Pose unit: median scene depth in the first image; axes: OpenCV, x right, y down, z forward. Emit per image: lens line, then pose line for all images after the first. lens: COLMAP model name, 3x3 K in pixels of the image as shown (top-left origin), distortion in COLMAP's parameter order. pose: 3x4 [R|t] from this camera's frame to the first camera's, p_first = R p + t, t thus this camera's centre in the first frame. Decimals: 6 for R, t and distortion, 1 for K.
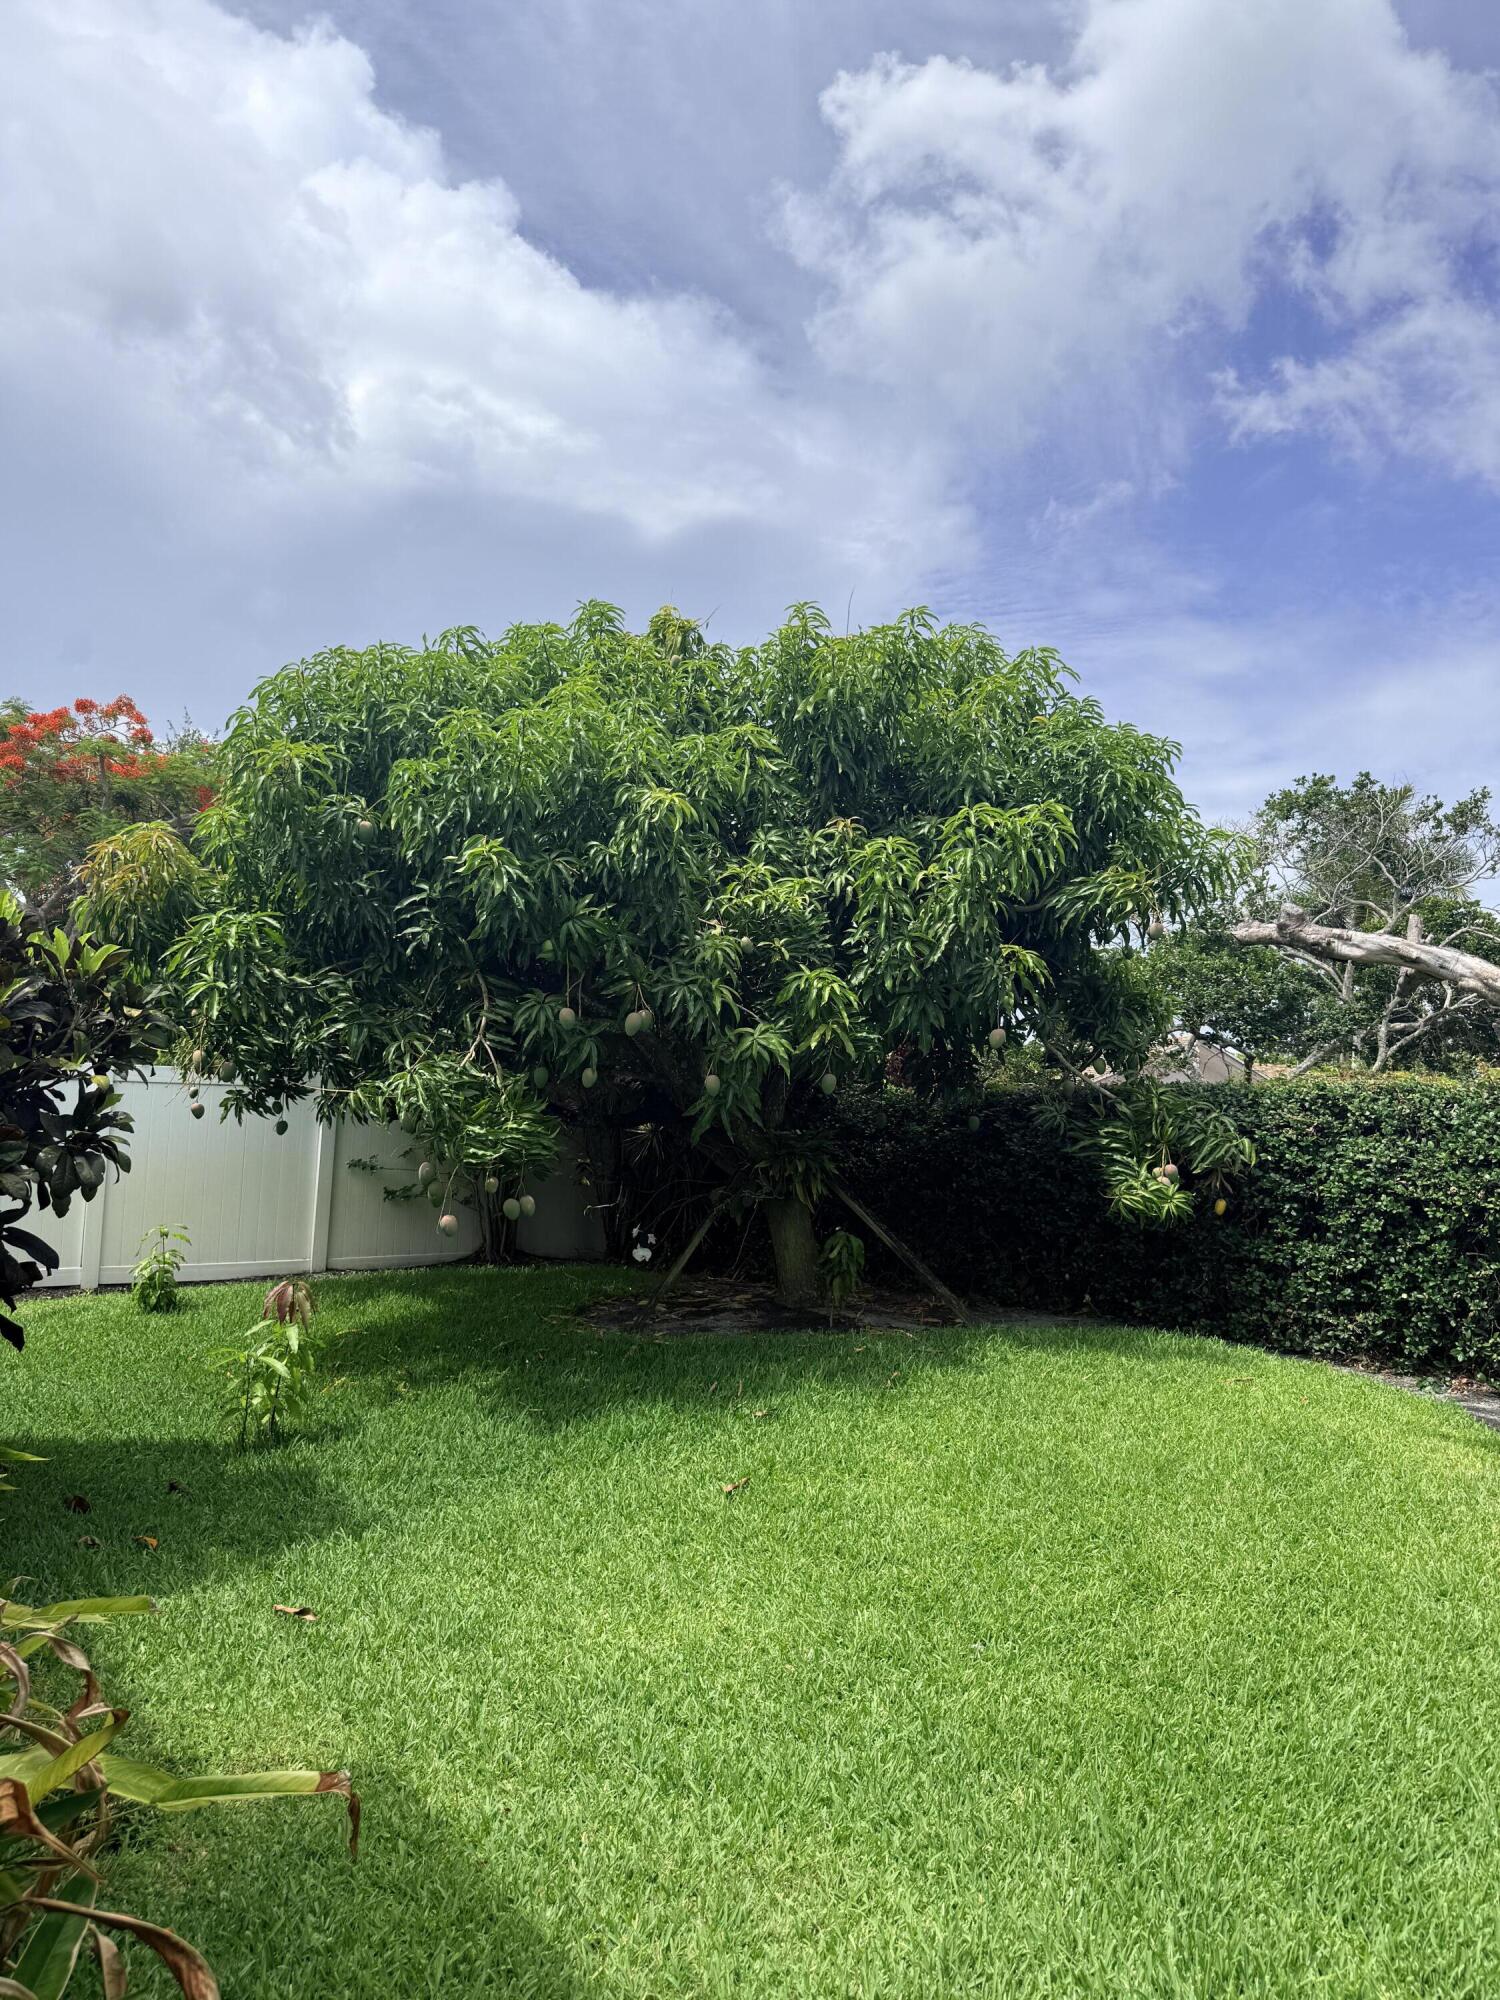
lens RADIAL K [[1419.3, 0, 750.0], [0, 1419.3, 1000.0], [0, 0, 1]] dist [0.010273, -0.005430]
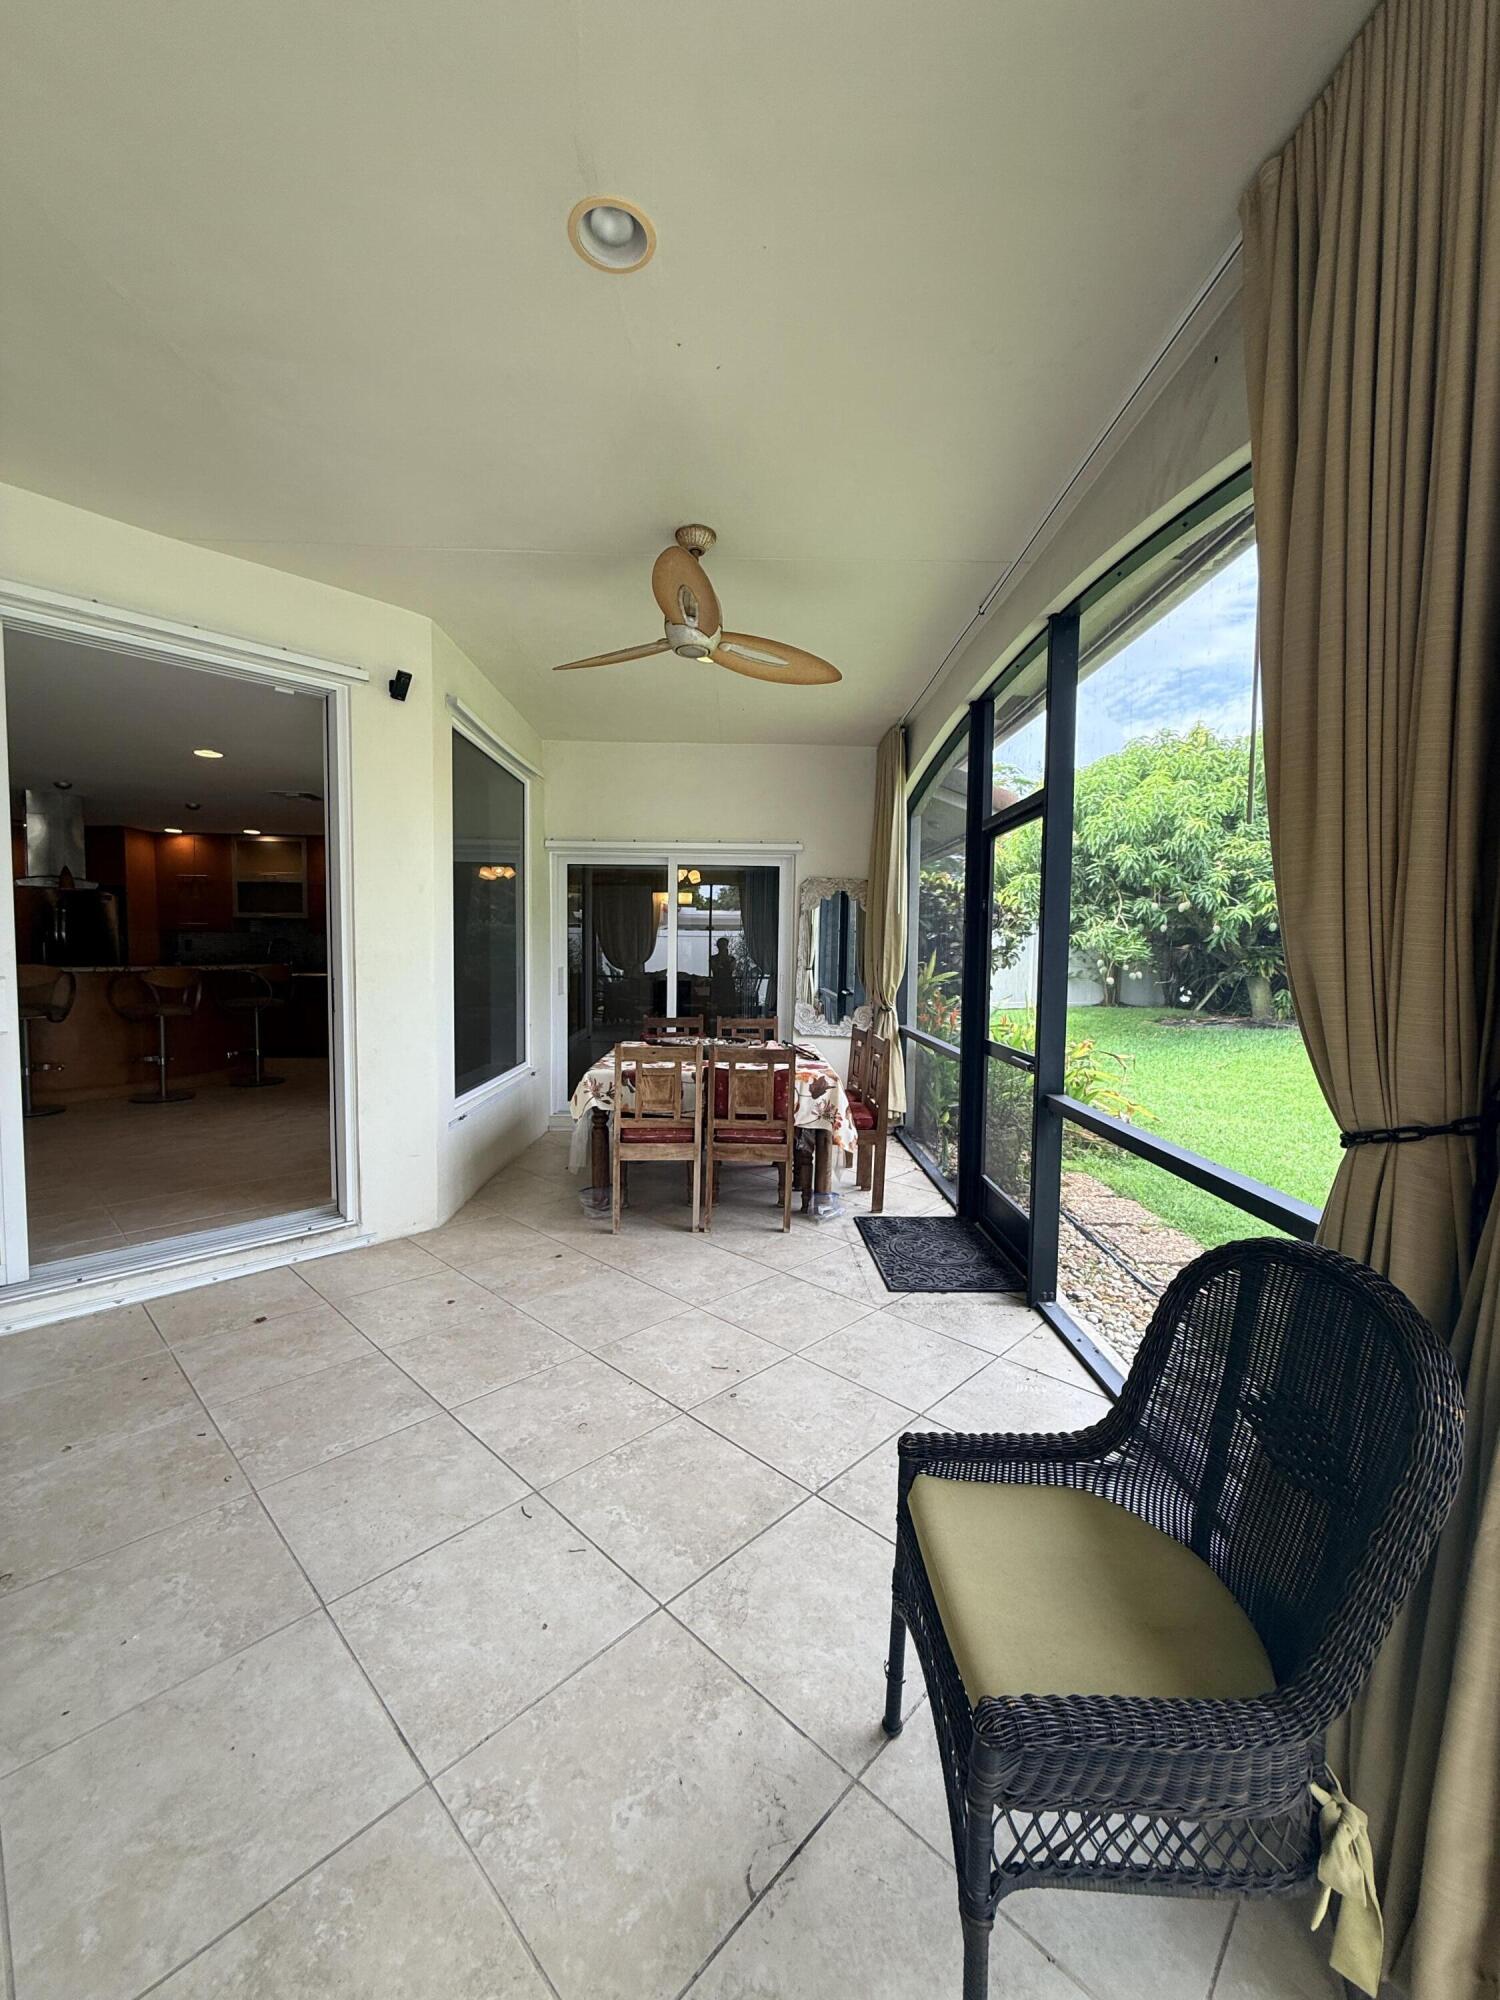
lens RADIAL K [[797.7, 0, 750.0], [0, 797.7, 1000.0], [0, 0, 1]] dist [-0.002995, -0.000418]
pose [[0.840354, 0.016439, -0.541789, 0.046166], [0.065805, 0.989053, 0.132078, -0.058571], [0.538029, -0.146645, 0.830072, -0.659345]]
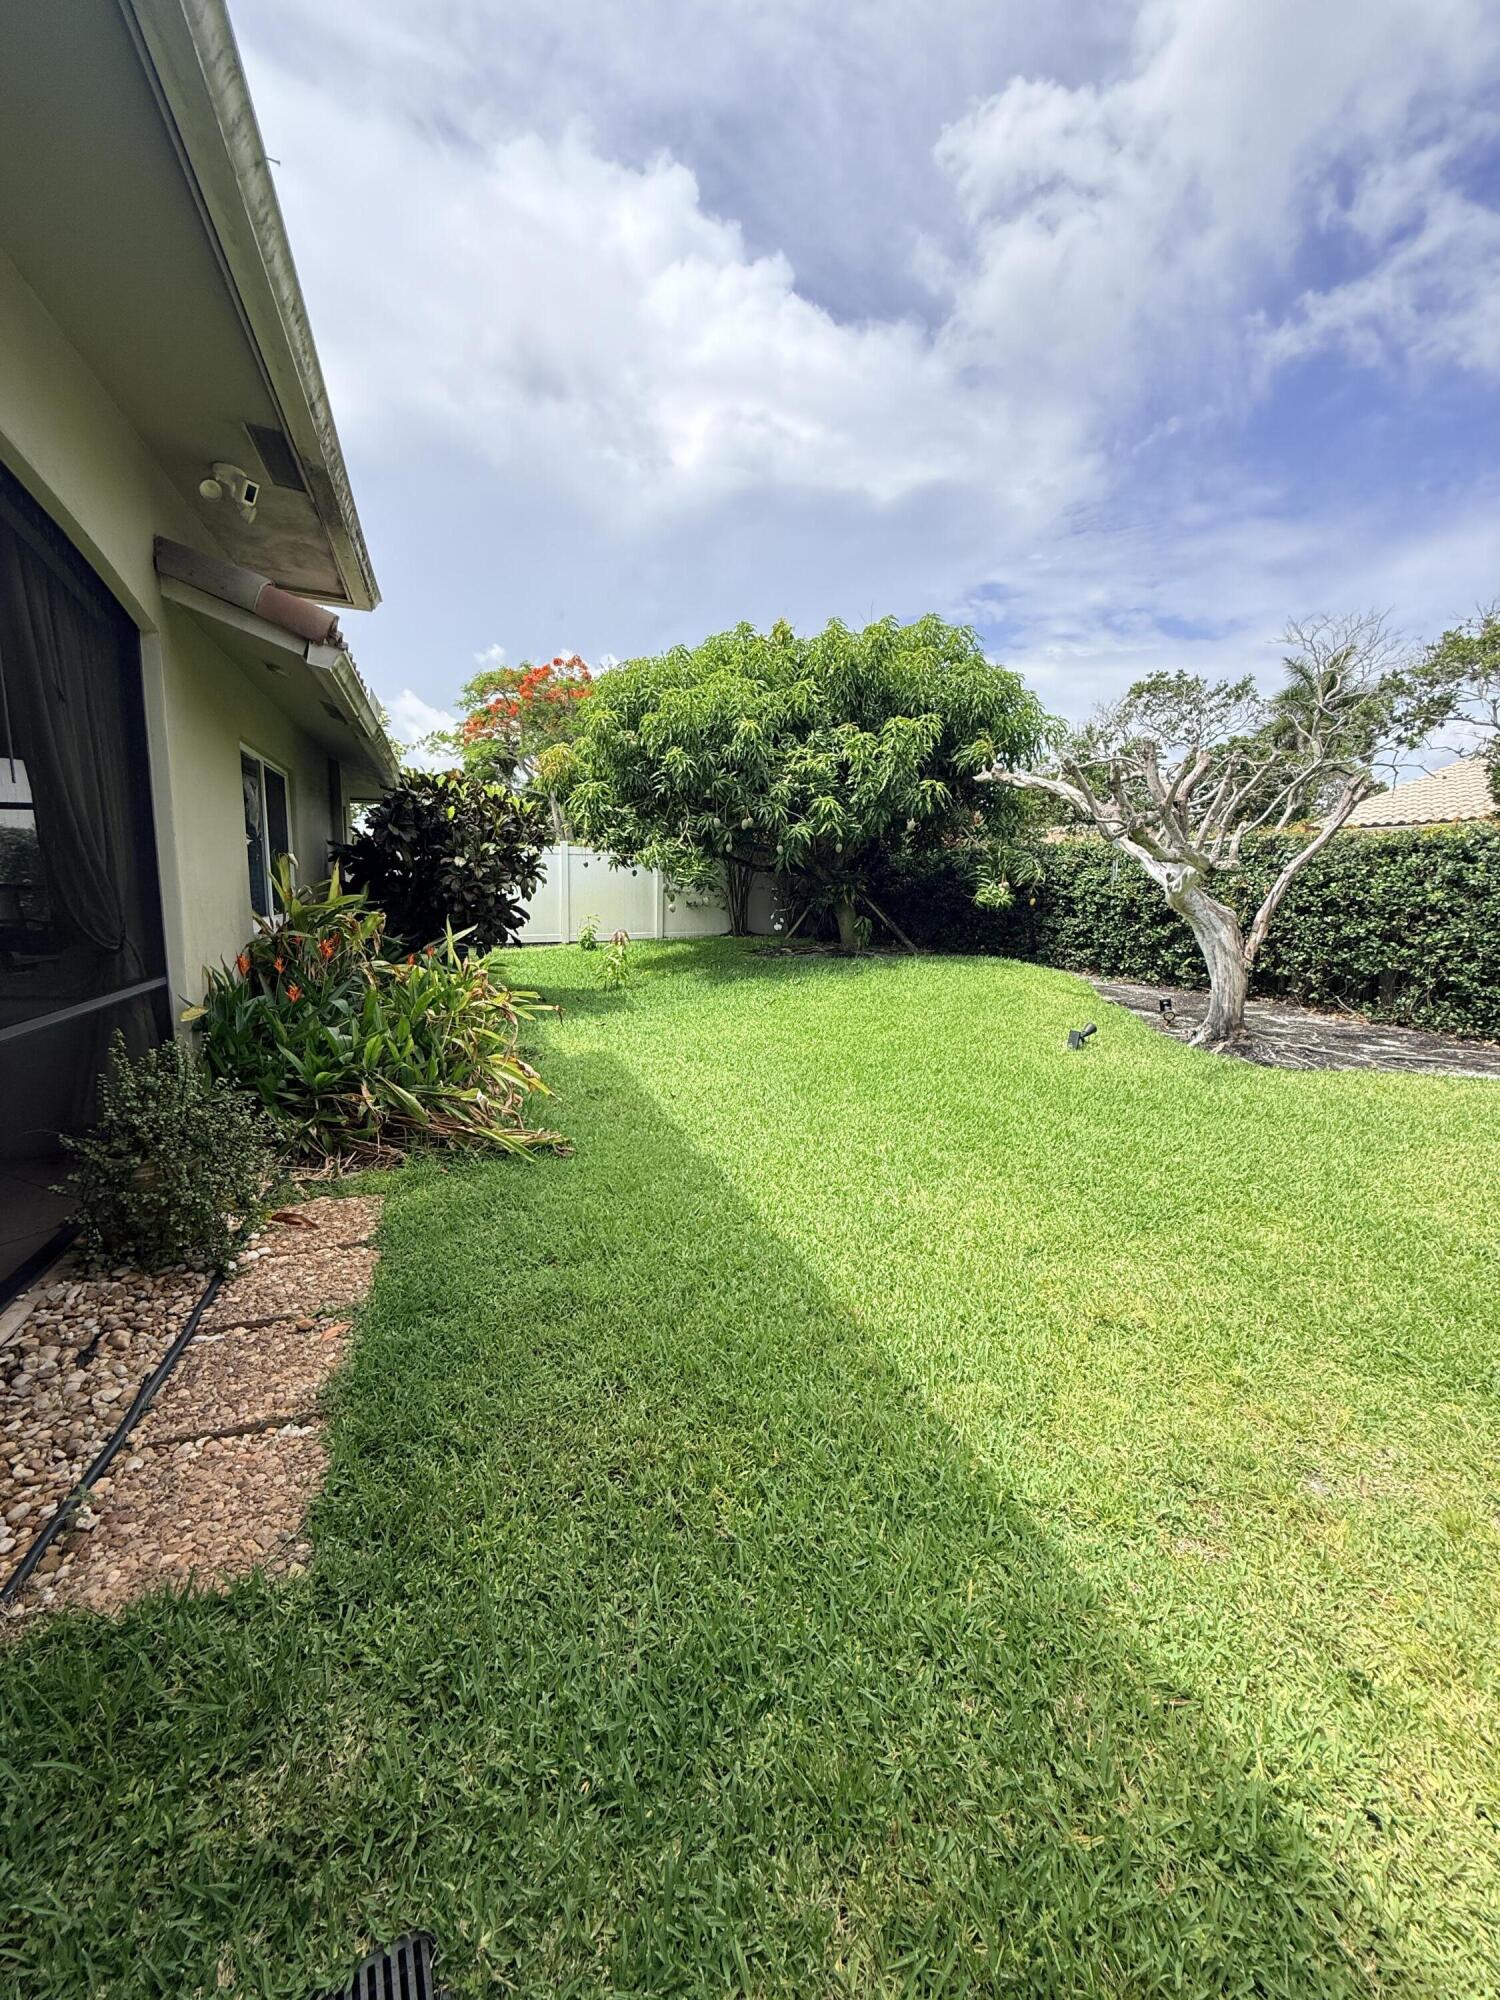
lens RADIAL K [[768.5, 0, 746.3], [0, 768.5, 1033.4], [0, 0, 1]] dist [-0.002548, -0.000217]
pose [[0.971958, 0.030524, -0.233166, 0.218088], [0.036139, 0.960372, 0.276368, -0.002288], [0.232362, -0.277045, 0.932338, -0.291354]]
